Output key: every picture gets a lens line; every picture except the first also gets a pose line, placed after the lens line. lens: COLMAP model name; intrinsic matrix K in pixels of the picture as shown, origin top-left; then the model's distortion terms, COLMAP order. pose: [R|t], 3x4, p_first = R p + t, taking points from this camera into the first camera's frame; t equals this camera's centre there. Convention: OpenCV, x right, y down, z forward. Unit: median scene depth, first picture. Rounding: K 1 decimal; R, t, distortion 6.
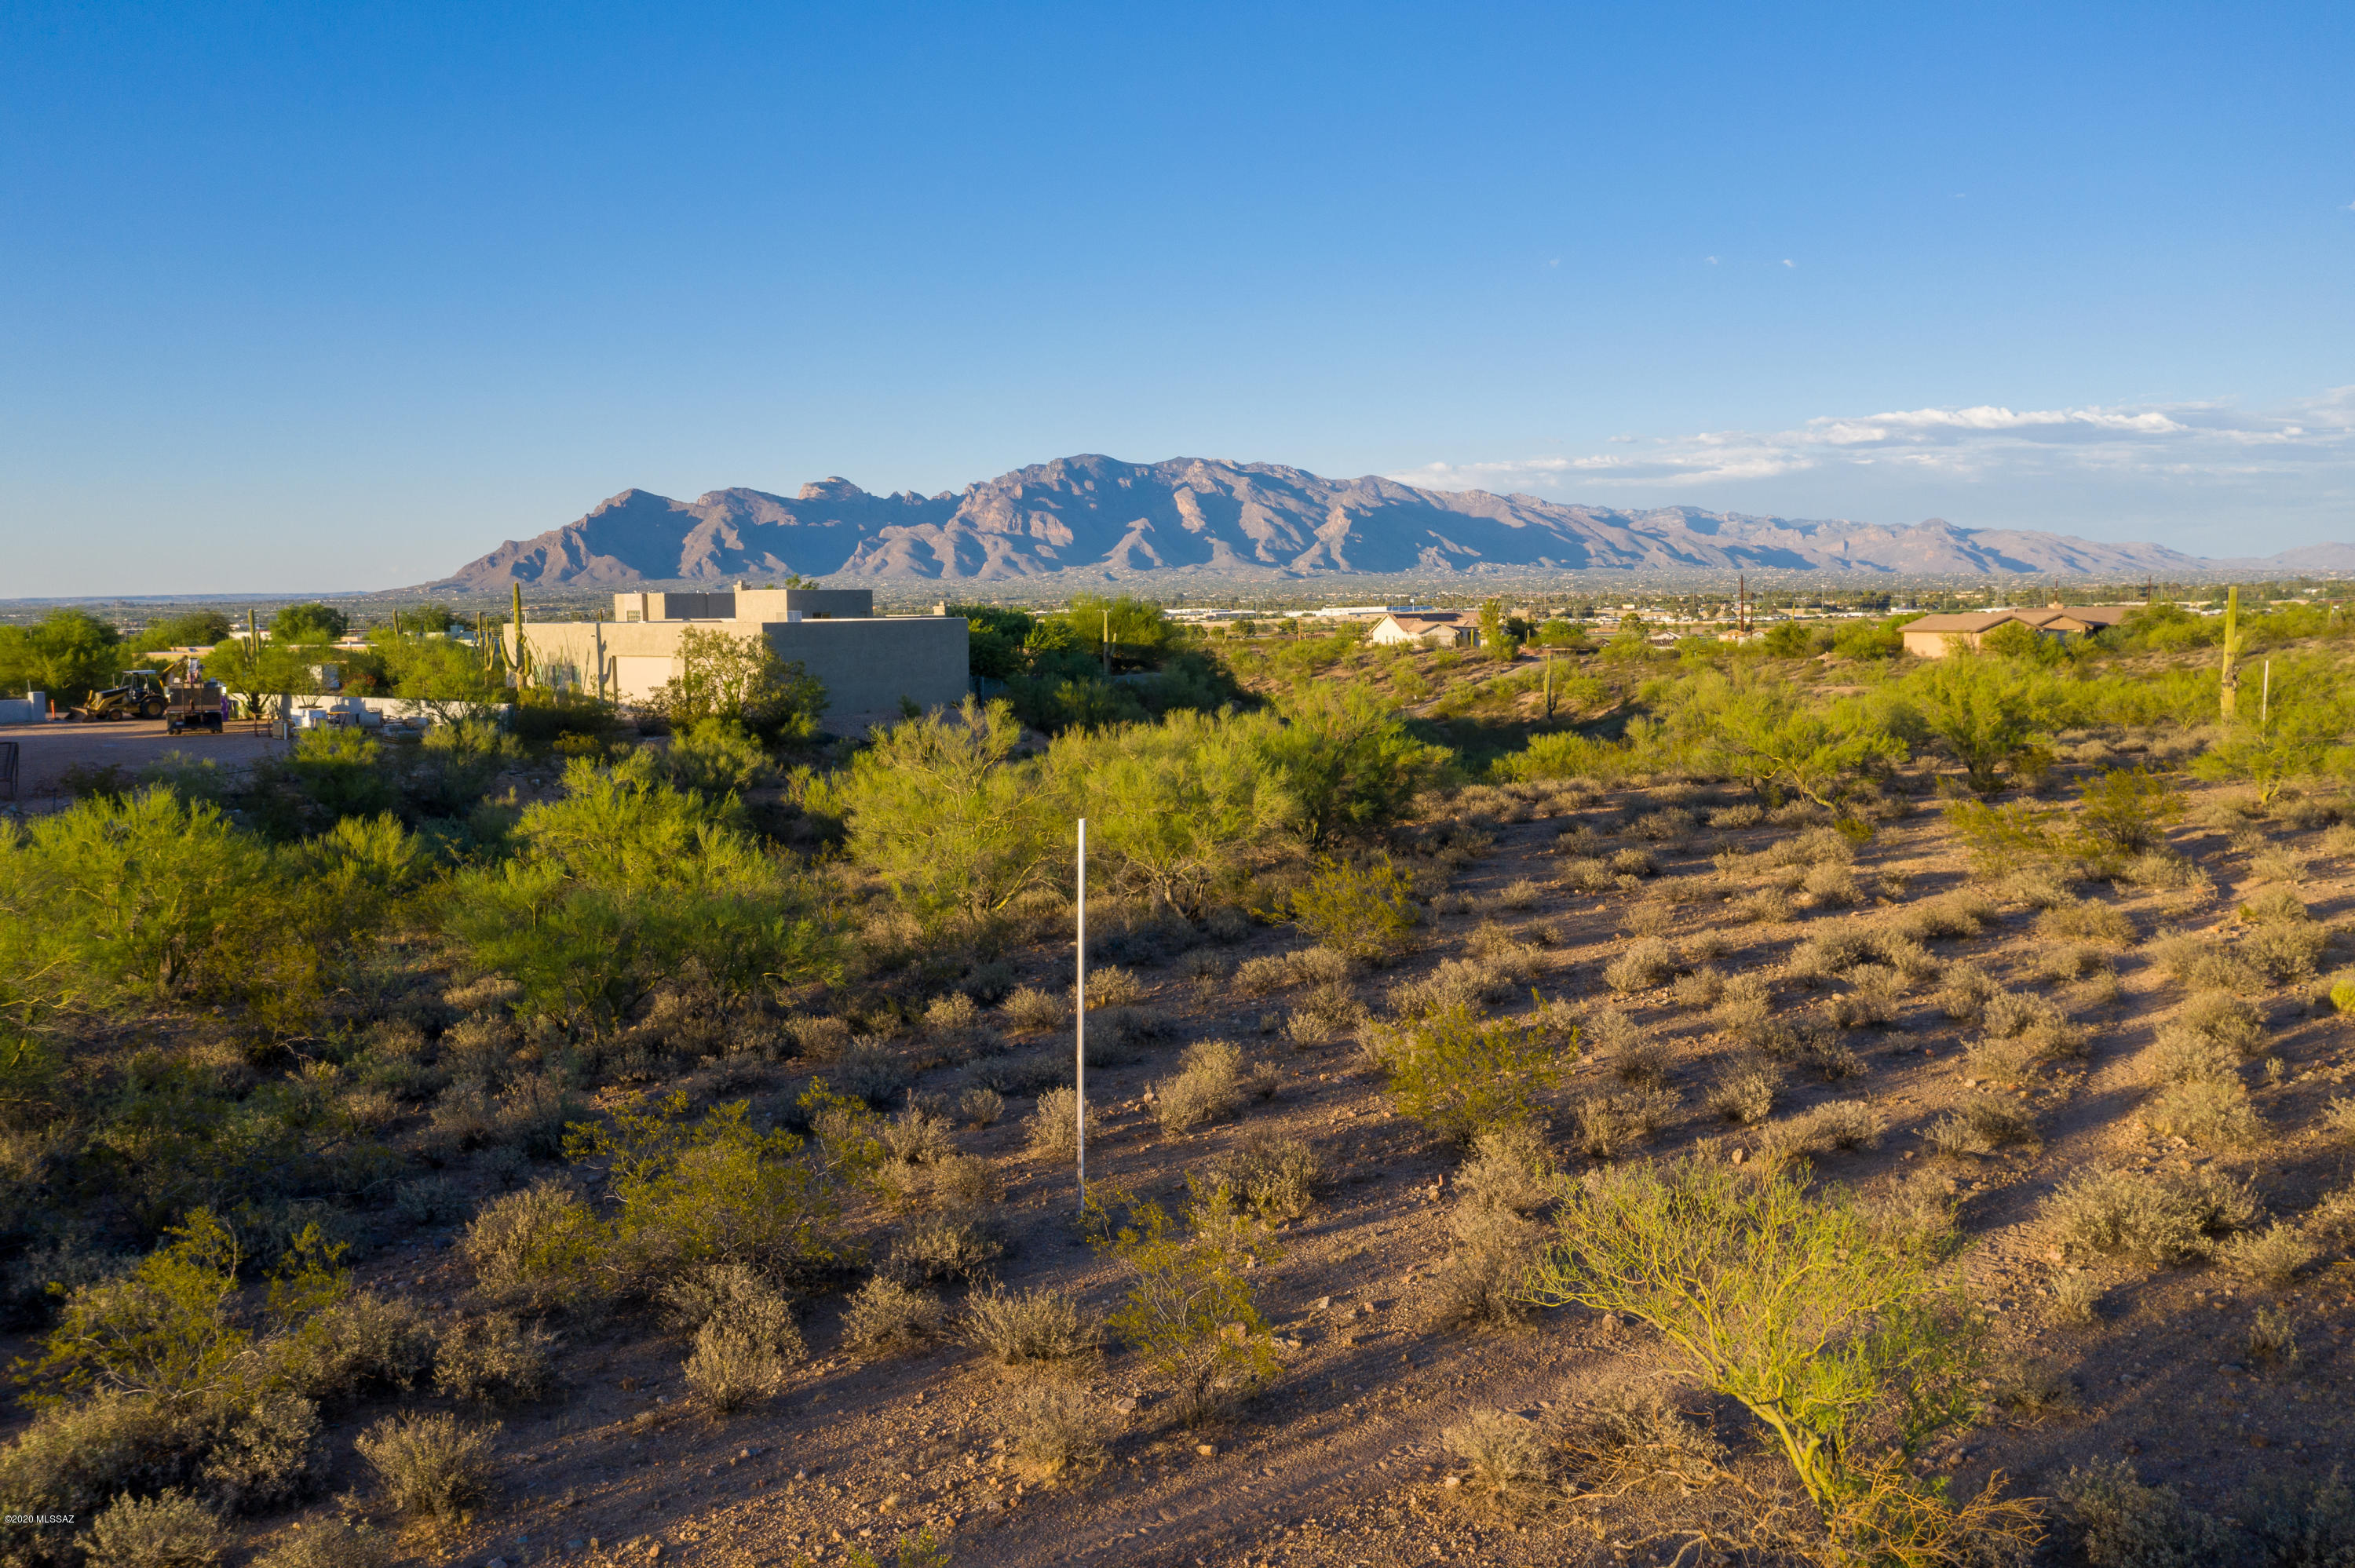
lens RADIAL K [[1868.8, 0, 1173.1], [0, 1868.8, 776.9], [0, 0, 1]] dist [-0.015077, 0.012201]
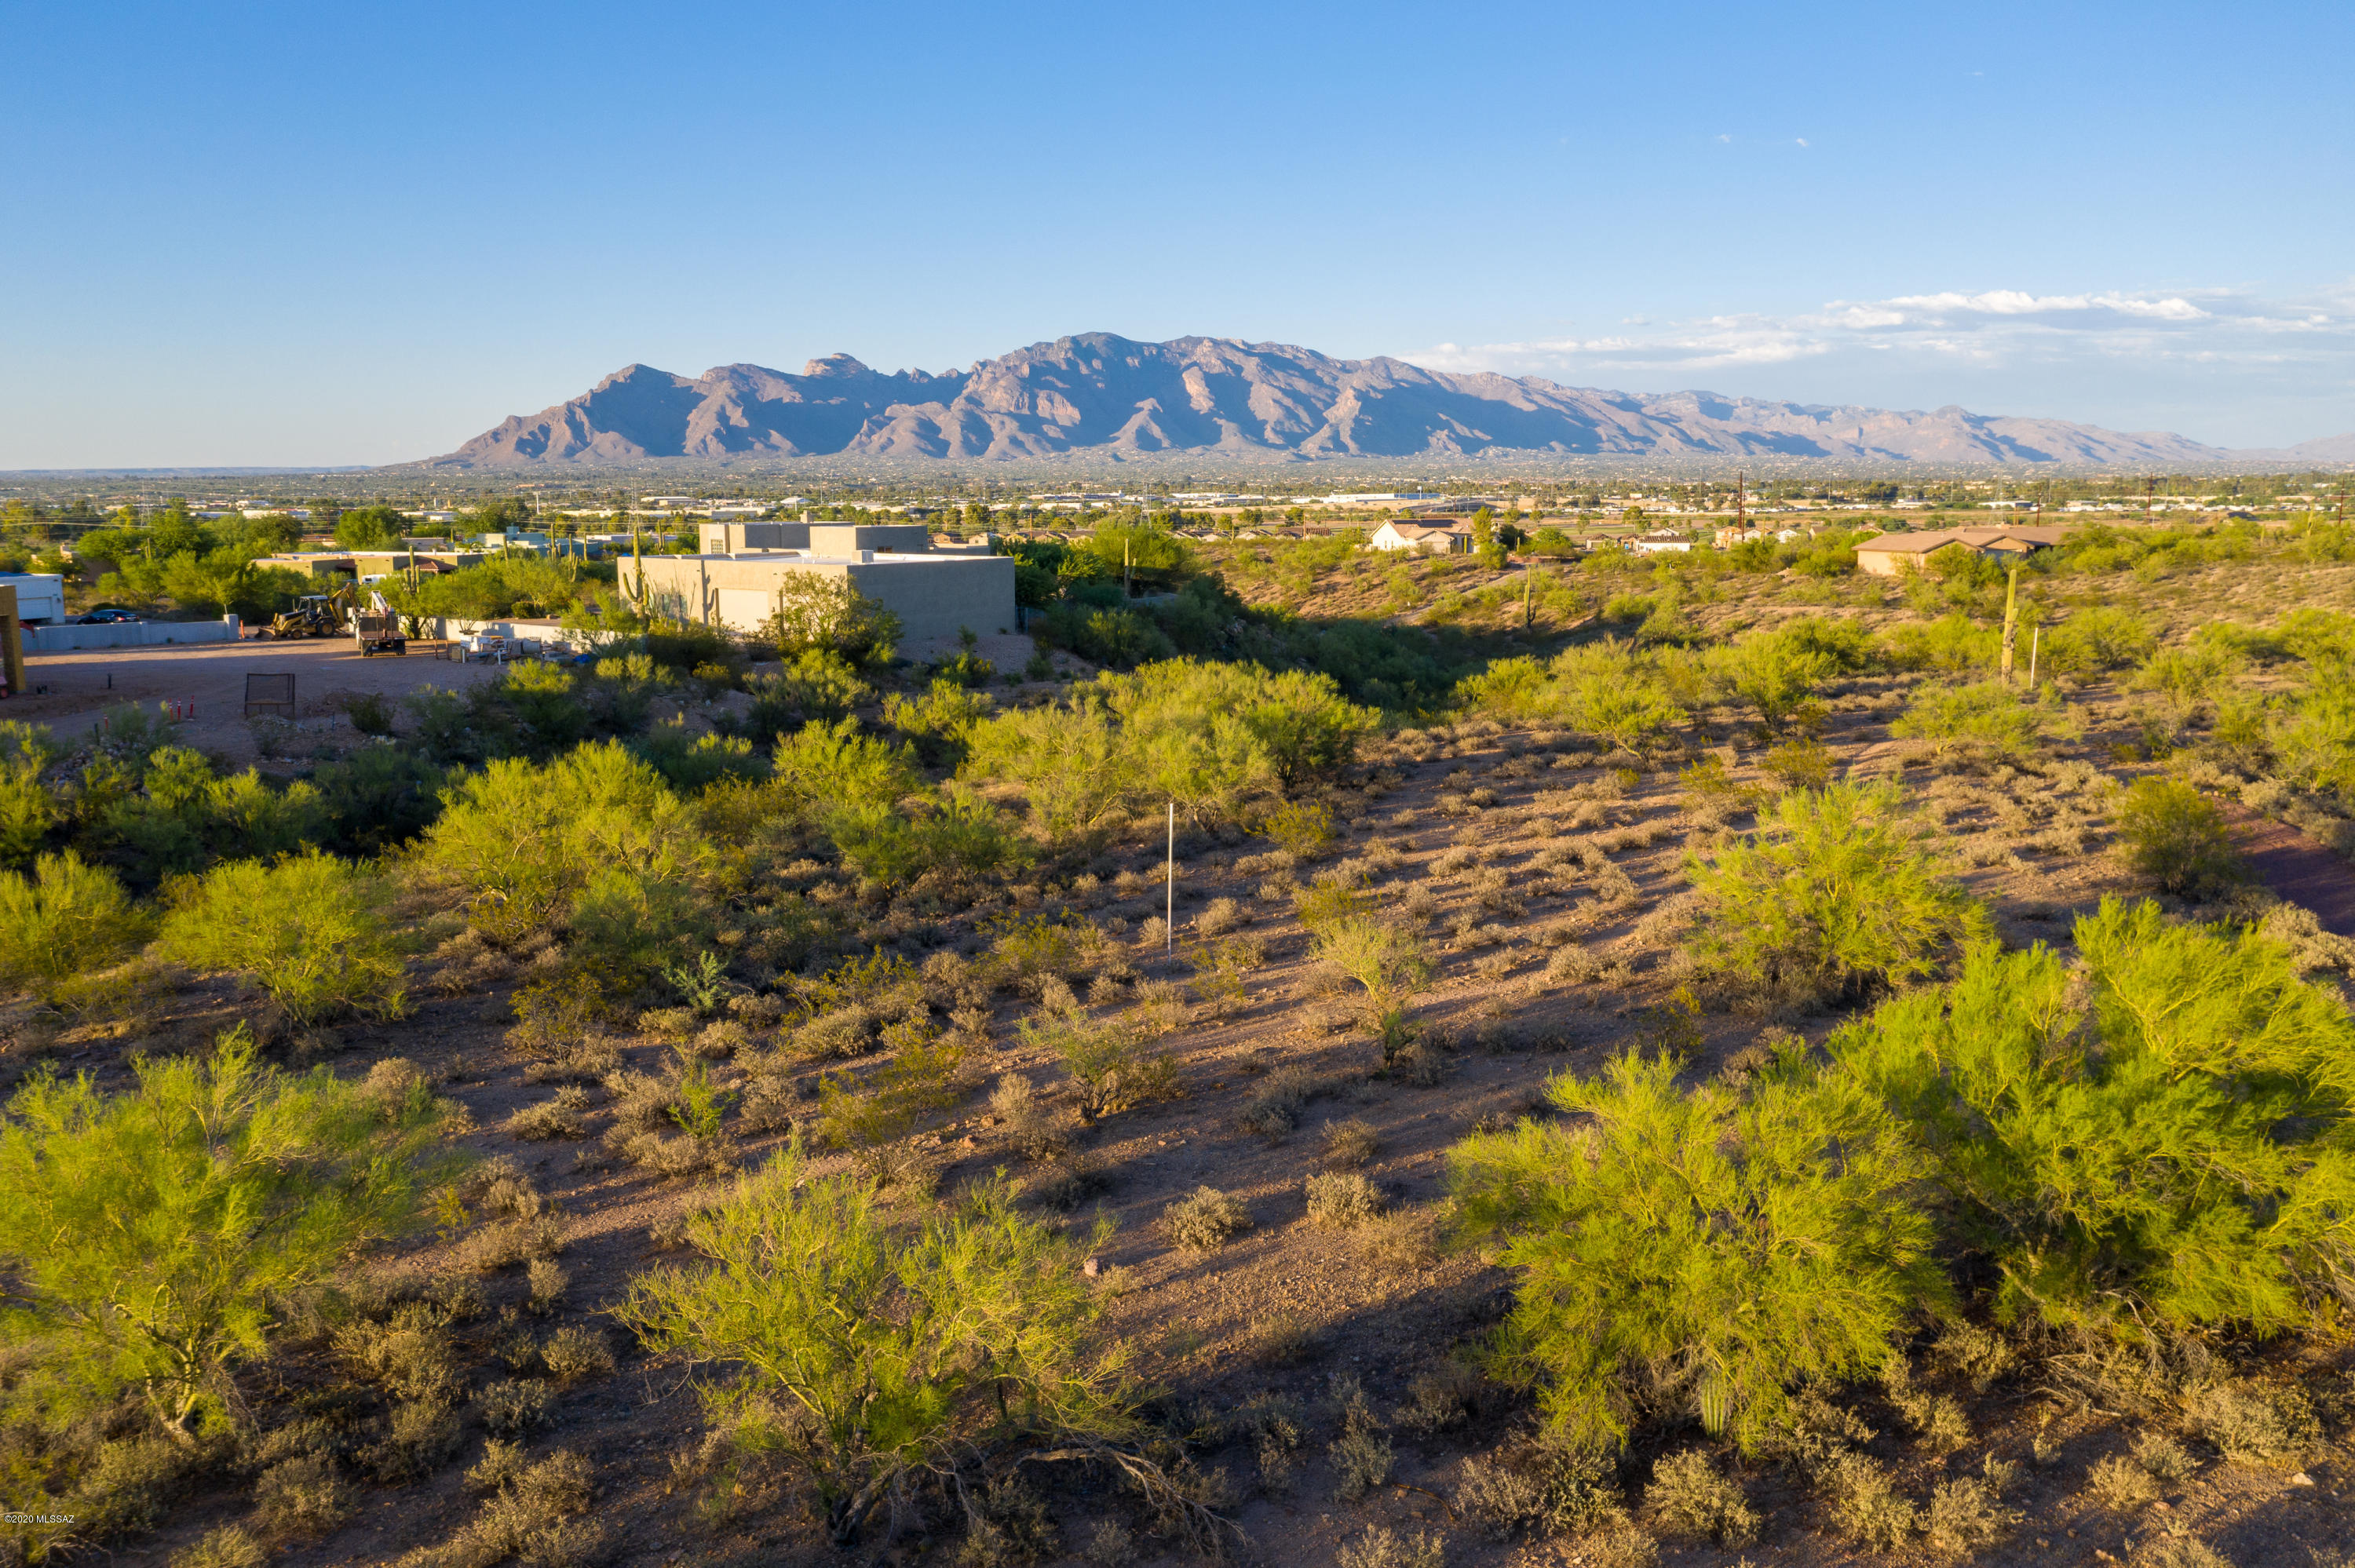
lens RADIAL K [[1868.8, 0, 1173.1], [0, 1868.8, 776.9], [0, 0, 1]] dist [-0.015077, 0.012201]
pose [[0.999955, 0.009101, -0.002567, -0.009987], [-0.008922, 0.997999, 0.062604, -0.040843], [0.003132, -0.062578, 0.998035, -0.356328]]
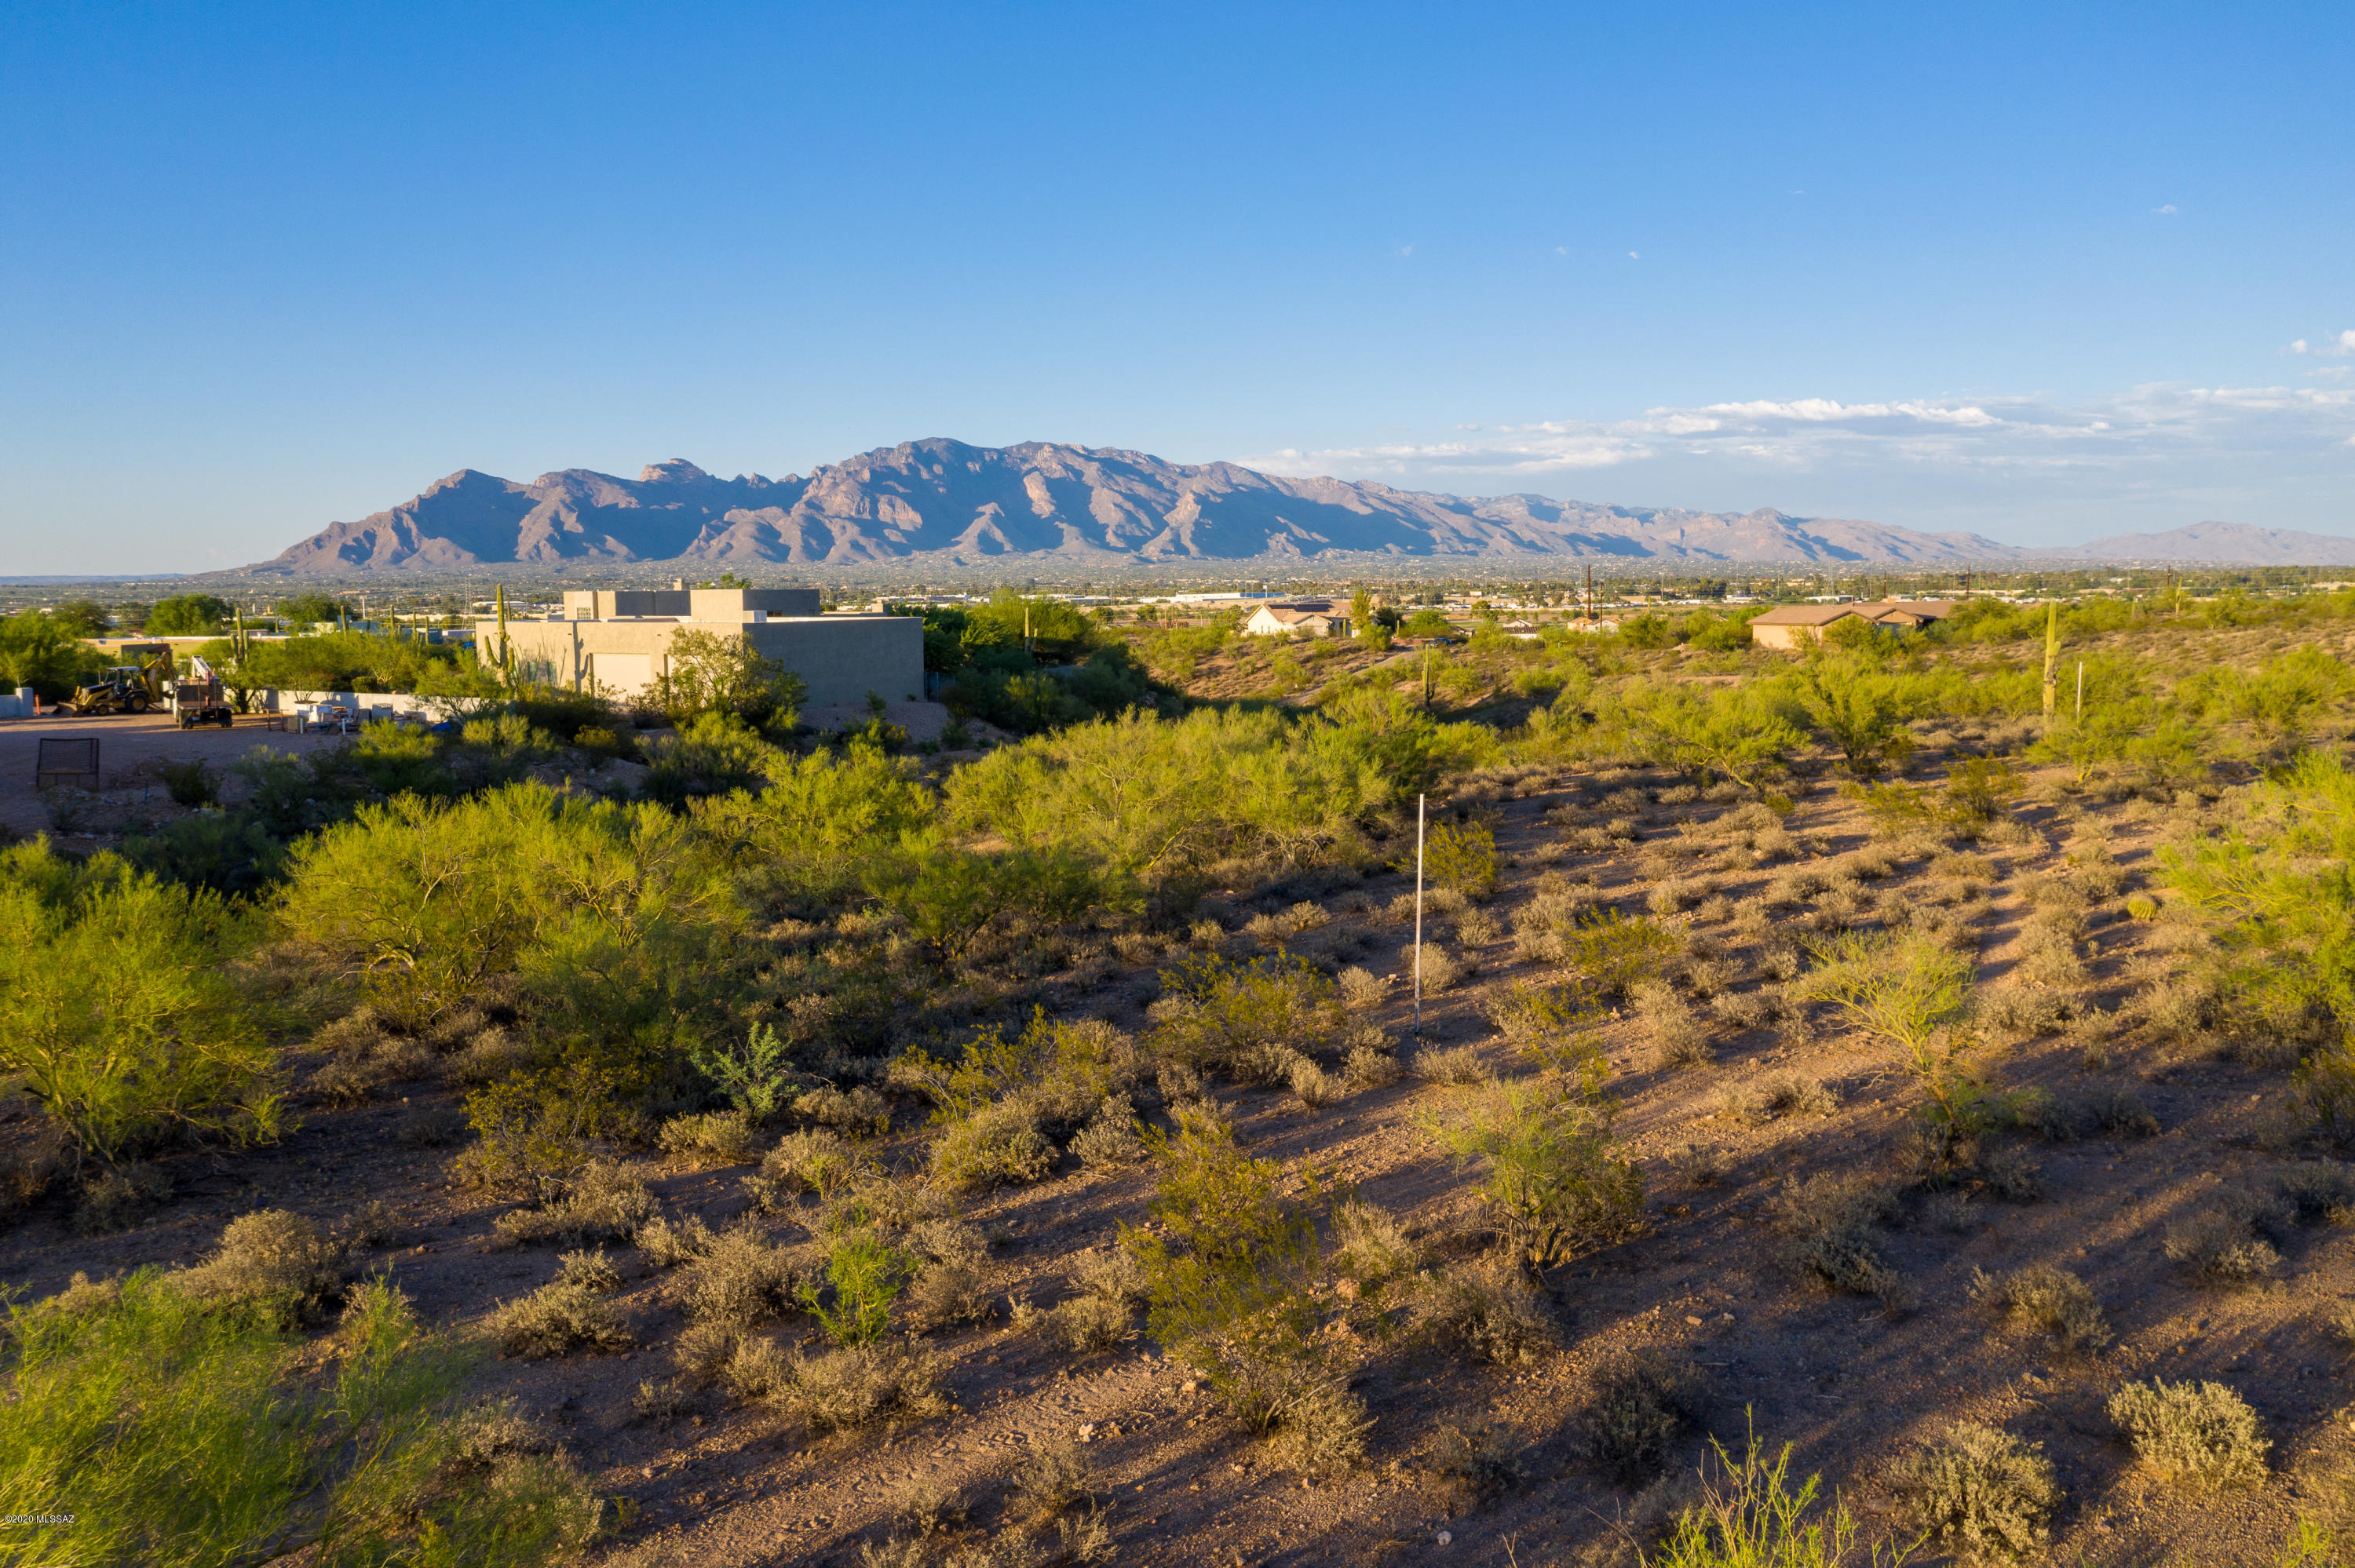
lens RADIAL K [[1868.8, 0, 1173.1], [0, 1868.8, 776.9], [0, 0, 1]] dist [-0.015077, 0.012201]
pose [[0.996806, -0.005486, 0.079678, -0.100179], [0.004857, 0.999956, 0.008081, -0.002028], [-0.079719, -0.007668, 0.996788, -0.164840]]
